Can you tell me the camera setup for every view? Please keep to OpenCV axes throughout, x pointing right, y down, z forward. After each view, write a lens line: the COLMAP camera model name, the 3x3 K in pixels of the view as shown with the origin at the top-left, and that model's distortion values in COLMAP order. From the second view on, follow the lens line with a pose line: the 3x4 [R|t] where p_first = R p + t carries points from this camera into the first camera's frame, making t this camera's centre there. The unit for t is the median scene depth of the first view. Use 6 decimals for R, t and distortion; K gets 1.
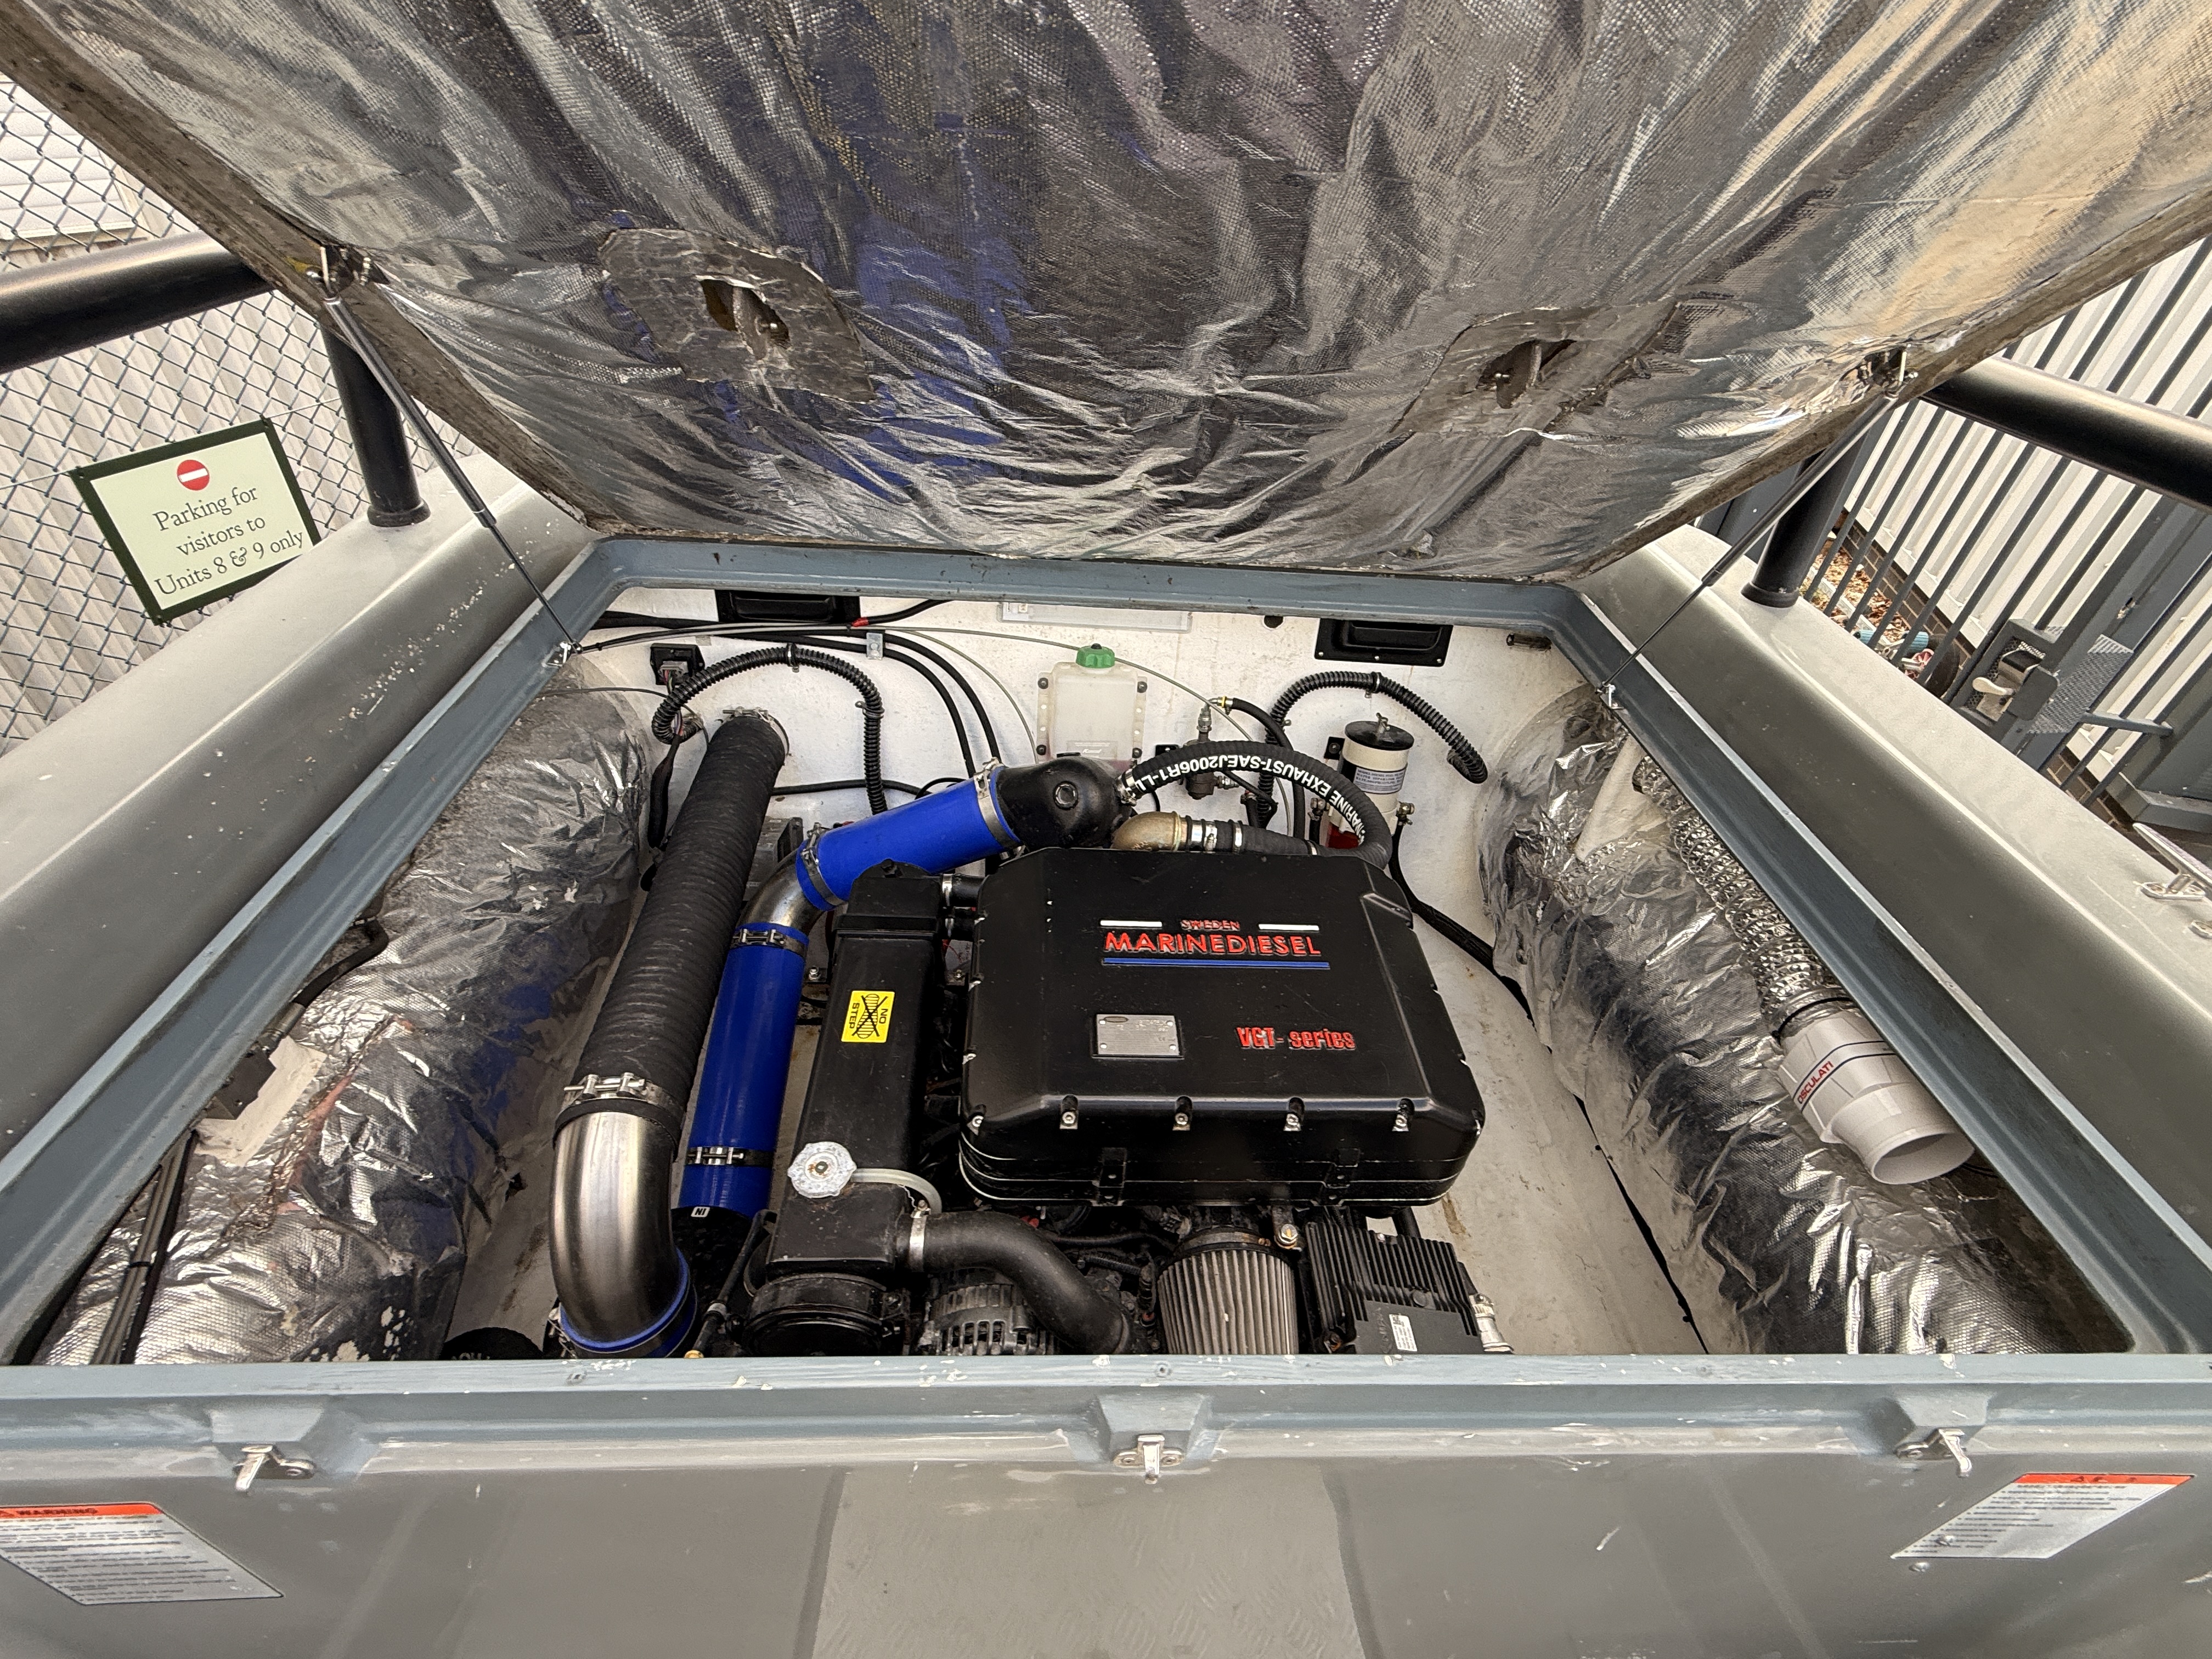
lens RADIAL K [[978.2, 0, 1100.0], [0, 978.2, 825.8], [0, 0, 1]] dist [0.002464, 0.000239]
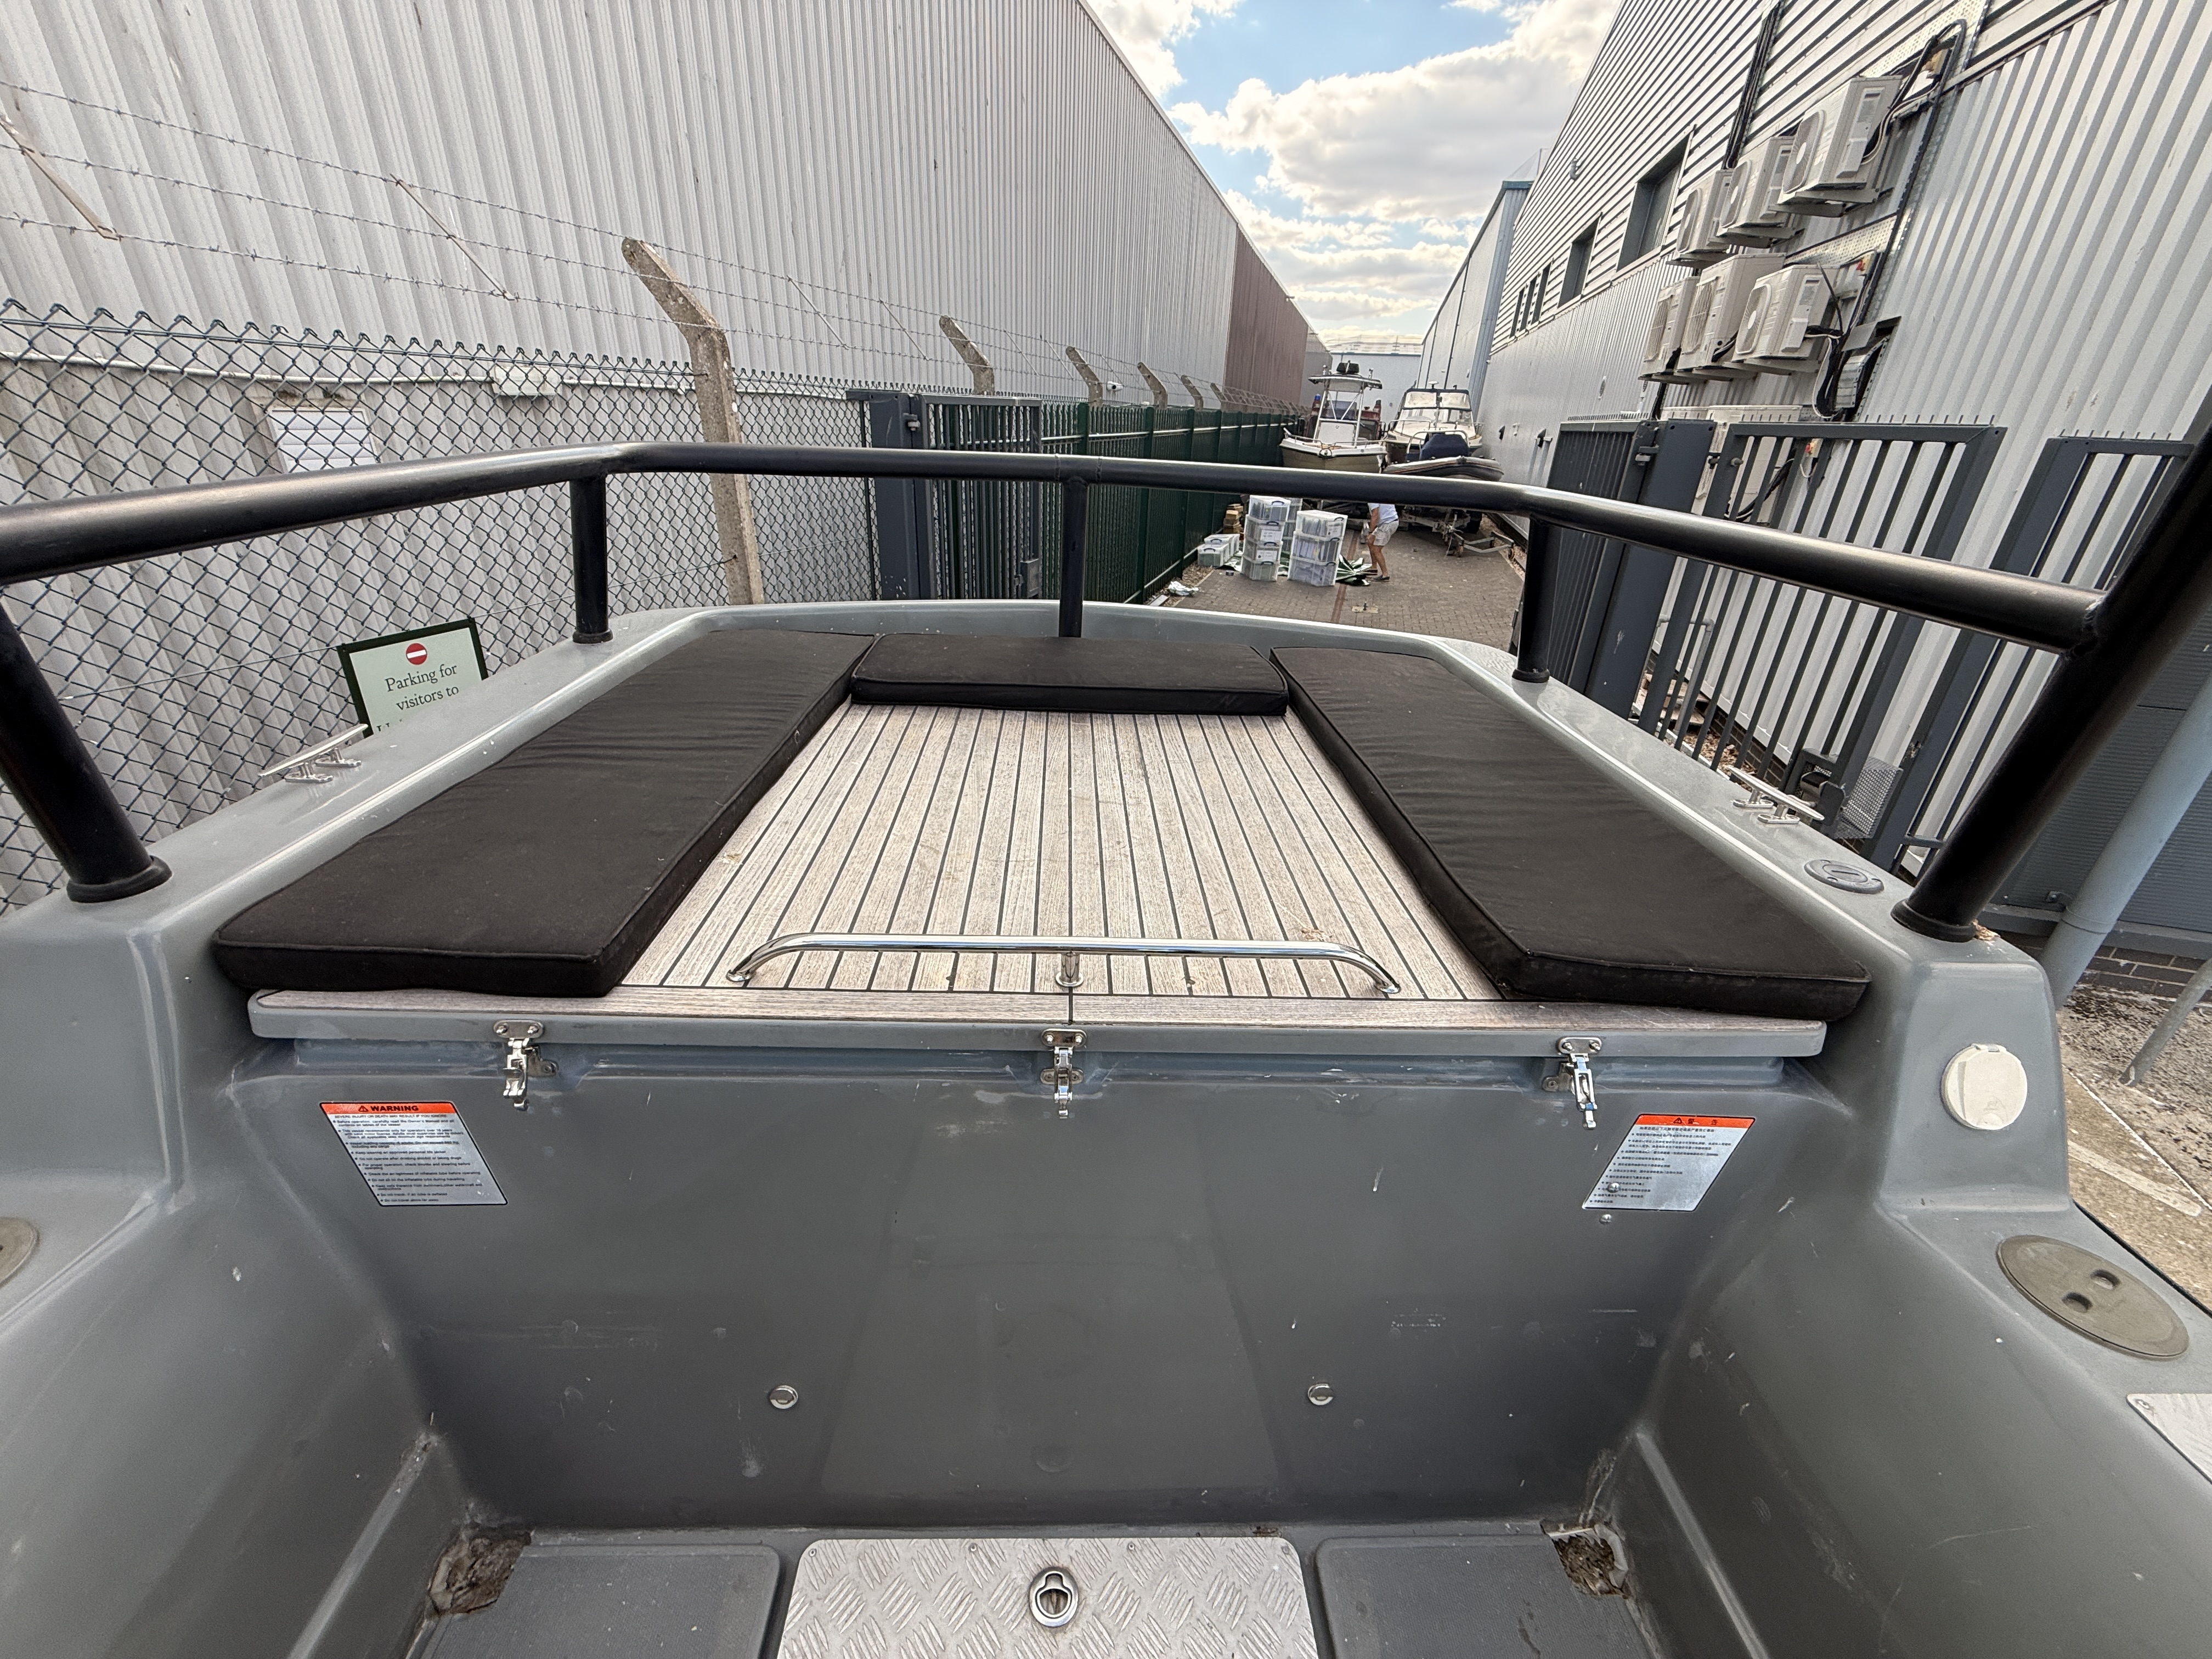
lens RADIAL K [[899.3, 0, 1106.9], [0, 899.3, 835.8], [0, 0, 1]] dist [0.002659, 0.000366]
pose [[0.999745, -0.022045, -0.004954, 0.044092], [0.020453, 0.976122, -0.216257, 0.184232], [0.009603, 0.216101, 0.976324, -0.169480]]
